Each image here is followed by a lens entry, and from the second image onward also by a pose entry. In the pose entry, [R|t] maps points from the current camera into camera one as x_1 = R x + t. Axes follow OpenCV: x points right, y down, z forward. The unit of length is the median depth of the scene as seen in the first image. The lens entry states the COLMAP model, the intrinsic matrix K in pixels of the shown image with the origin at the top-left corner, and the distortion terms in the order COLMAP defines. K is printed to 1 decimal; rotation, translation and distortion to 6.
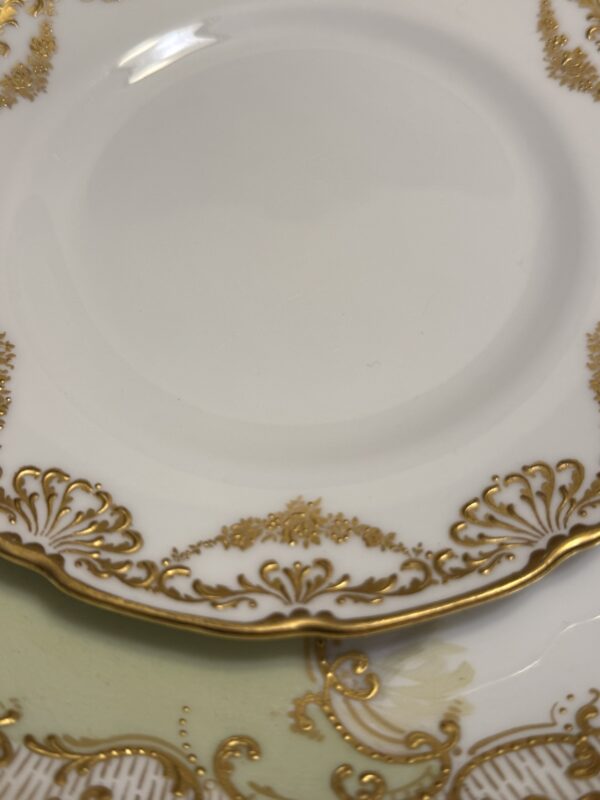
lens RADIAL K [[1011.1, 0, 300.0], [0, 1011.1, 400.0], [0, 0, 1]] dist [0.255581, -0.890224]
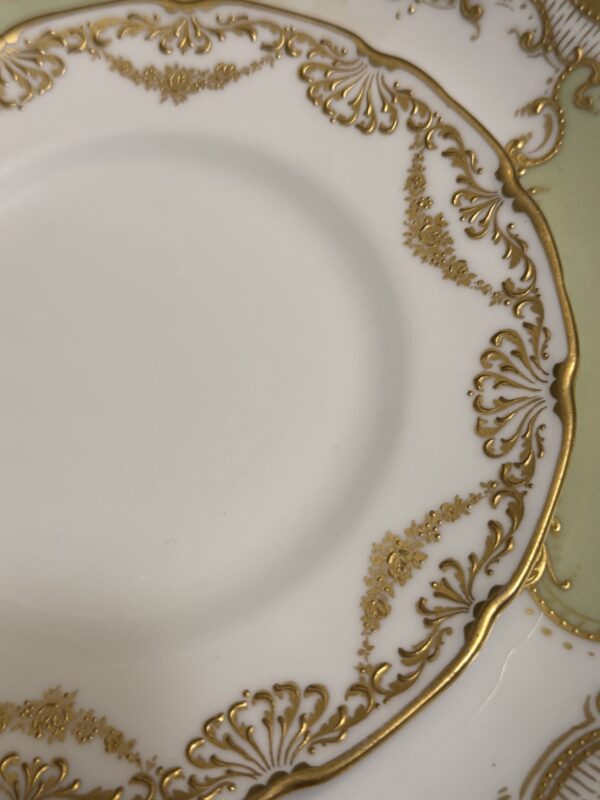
lens RADIAL K [[1011.1, 0, 300.0], [0, 1011.1, 400.0], [0, 0, 1]] dist [0.255581, -0.890224]
pose [[0.989319, 0.101529, -0.104589, 0.335073], [-0.090476, 0.990295, 0.105502, -0.336550], [0.114285, -0.094913, 0.988904, 0.032085]]
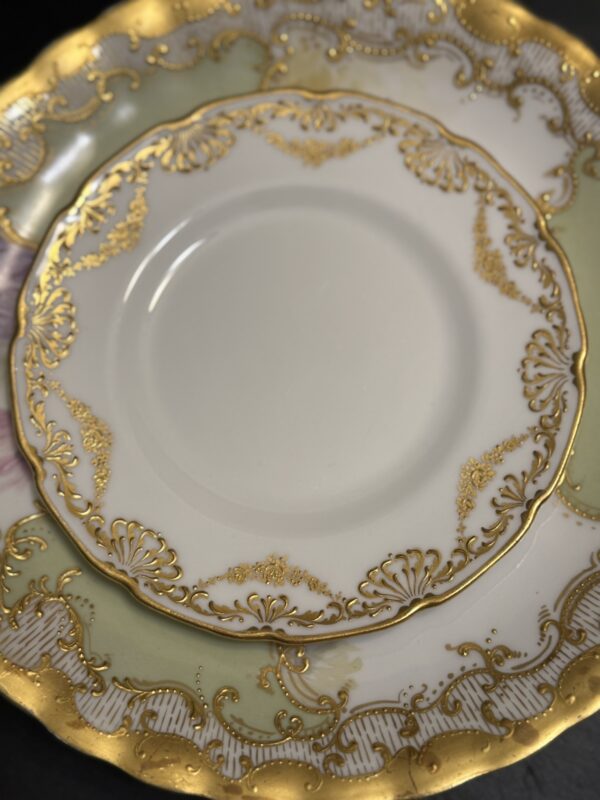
lens RADIAL K [[1011.1, 0, 300.0], [0, 1011.1, 400.0], [0, 0, 1]] dist [0.255581, -0.890224]
pose [[0.994782, 0.095936, -0.034705, 0.078974], [-0.086061, 0.971801, 0.219536, -0.559178], [0.054788, -0.215403, 0.974987, -0.637170]]
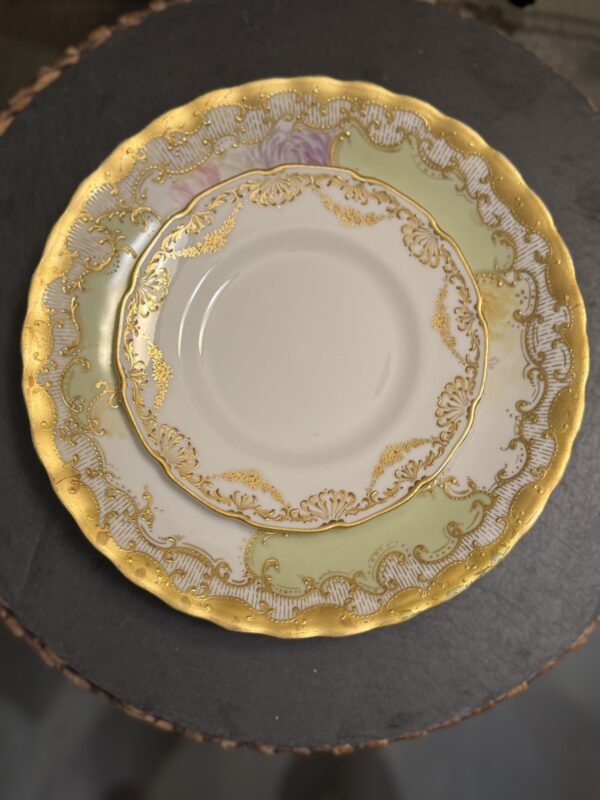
lens RADIAL K [[1011.1, 0, 300.0], [0, 1011.1, 400.0], [0, 0, 1]] dist [0.255581, -0.890224]
pose [[0.165144, 0.983533, -0.073412, 0.353668], [-0.872962, 0.180406, 0.453200, -1.504058], [0.458982, -0.010757, 0.888381, -1.346013]]
